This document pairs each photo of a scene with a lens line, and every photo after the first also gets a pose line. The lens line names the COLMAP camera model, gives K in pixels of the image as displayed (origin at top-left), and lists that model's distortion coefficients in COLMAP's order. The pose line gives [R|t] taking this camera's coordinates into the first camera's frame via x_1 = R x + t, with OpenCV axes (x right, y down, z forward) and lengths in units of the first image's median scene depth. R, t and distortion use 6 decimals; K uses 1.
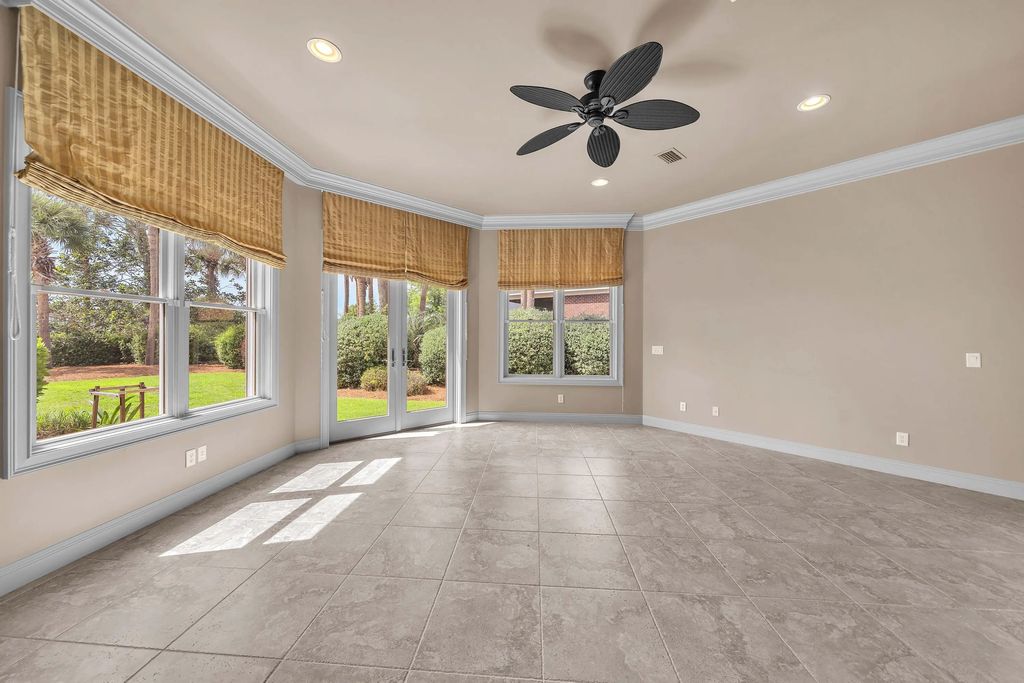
lens RADIAL K [[358.8, 0, 508.3], [0, 358.8, 336.8], [0, 0, 1]] dist [0.000287, -0.000026]
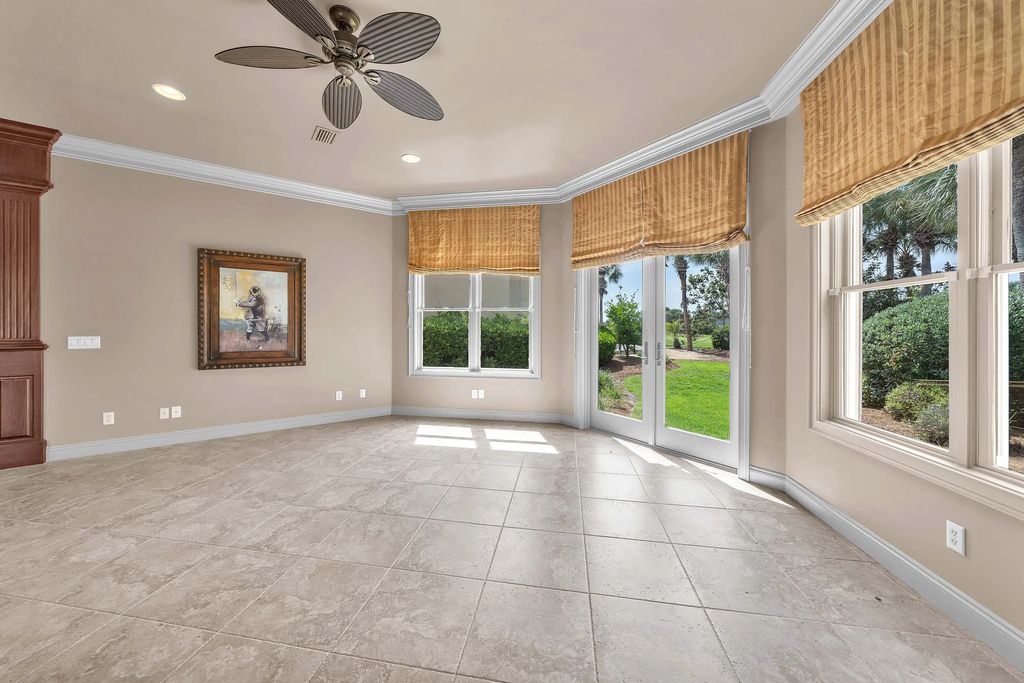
lens RADIAL K [[360.4, 0, 497.5], [0, 360.4, 328.7], [0, 0, 1]] dist [-0.003669, 0.000067]
pose [[-0.096917, -0.003112, -0.995288, 1.091863], [-0.004688, 0.999985, -0.002670, 0.011152], [0.995281, 0.004408, -0.096930, 1.505869]]
